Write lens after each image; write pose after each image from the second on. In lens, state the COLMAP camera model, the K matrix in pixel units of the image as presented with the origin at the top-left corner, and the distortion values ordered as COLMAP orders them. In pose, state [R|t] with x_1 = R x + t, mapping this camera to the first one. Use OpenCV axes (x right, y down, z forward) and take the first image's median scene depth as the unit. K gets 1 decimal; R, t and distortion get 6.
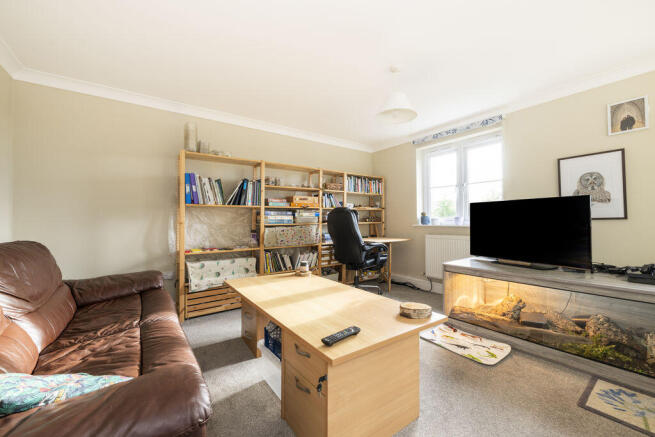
lens RADIAL K [[258.8, 0, 329.1], [0, 258.8, 217.6], [0, 0, 1]] dist [-0.000538, -0.000278]
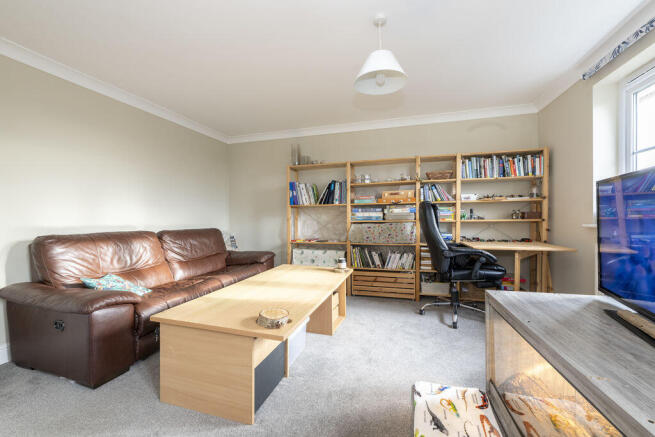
lens RADIAL K [[258.8, 0, 328.9], [0, 258.8, 218.7], [0, 0, 1]] dist [-0.000538, -0.000278]
pose [[0.615550, 0.004475, -0.788085, 0.502882], [0.013551, 0.999776, 0.016262, -0.001647], [0.787982, -0.020689, 0.615351, 0.258173]]
